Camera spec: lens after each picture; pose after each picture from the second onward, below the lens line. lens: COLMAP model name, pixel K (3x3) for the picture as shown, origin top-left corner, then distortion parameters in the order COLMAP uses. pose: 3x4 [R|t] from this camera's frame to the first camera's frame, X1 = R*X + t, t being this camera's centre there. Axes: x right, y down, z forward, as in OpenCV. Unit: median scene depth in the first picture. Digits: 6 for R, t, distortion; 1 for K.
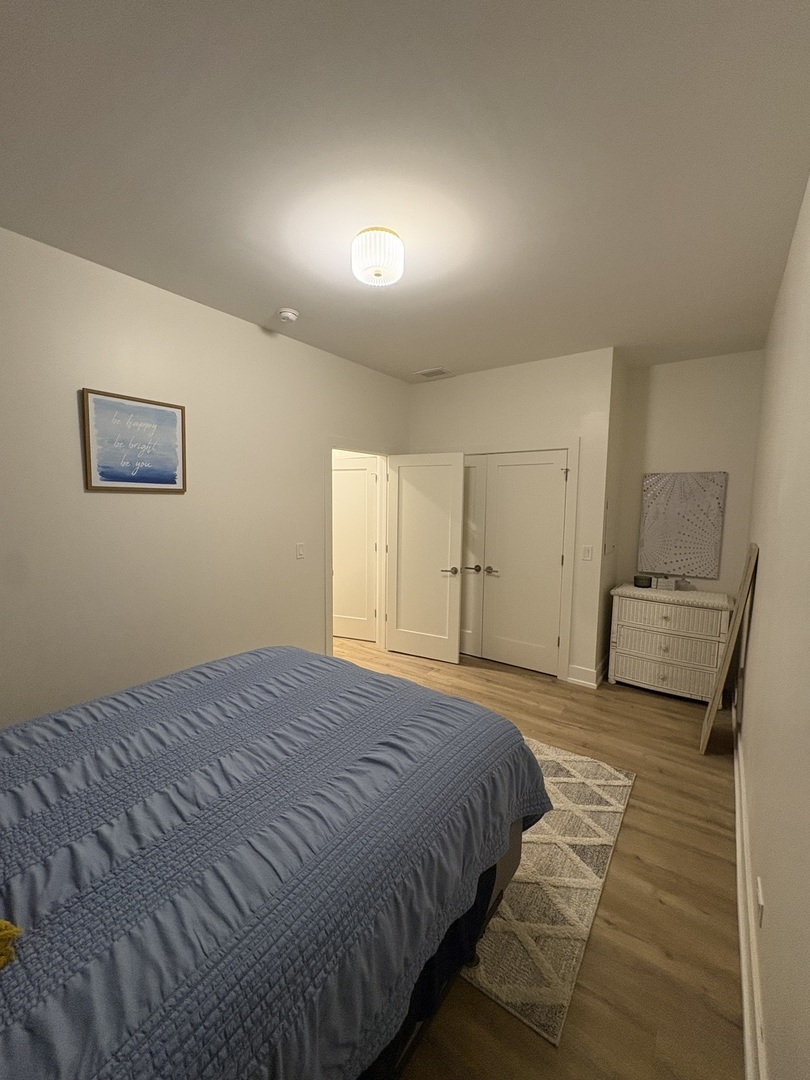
lens RADIAL K [[430.6, 0, 405.9], [0, 430.6, 541.6], [0, 0, 1]] dist [-0.000330, 0.000213]
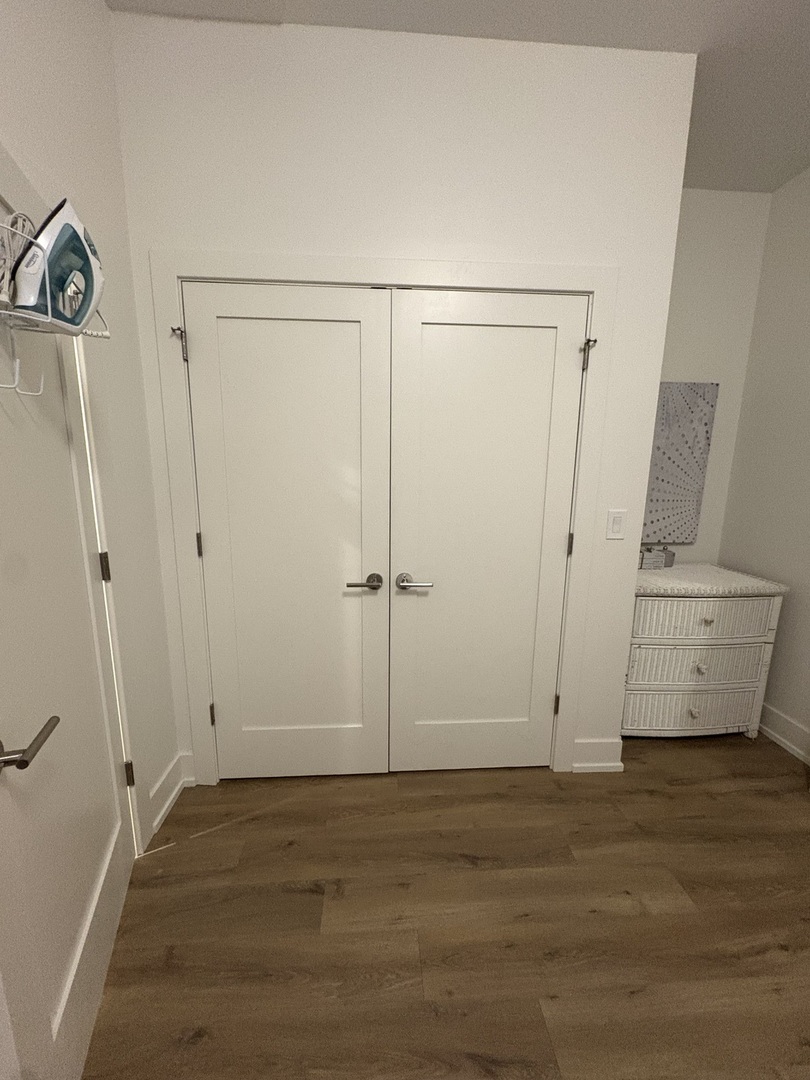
lens RADIAL K [[430.6, 0, 407.4], [0, 430.6, 543.5], [0, 0, 1]] dist [-0.000330, 0.000213]
pose [[0.761229, -0.128479, 0.635628, -0.079121], [0.057424, 0.989682, 0.131274, -0.032004], [-0.645935, -0.063429, 0.760752, 0.784512]]
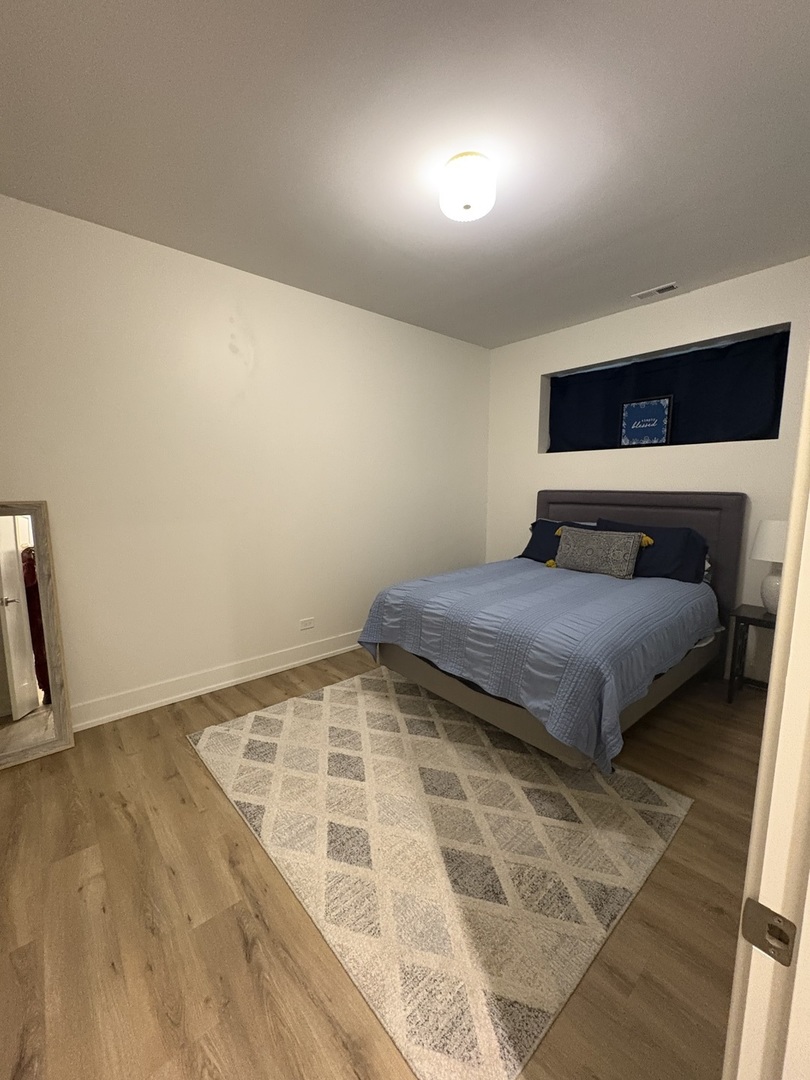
lens RADIAL K [[430.6, 0, 408.2], [0, 430.6, 539.8], [0, 0, 1]] dist [-0.000330, 0.000213]
pose [[-0.975619, -0.047407, 0.214290, -0.097848], [0.001830, 0.974600, 0.223944, -0.072961], [-0.219464, 0.218876, -0.950752, 1.187522]]
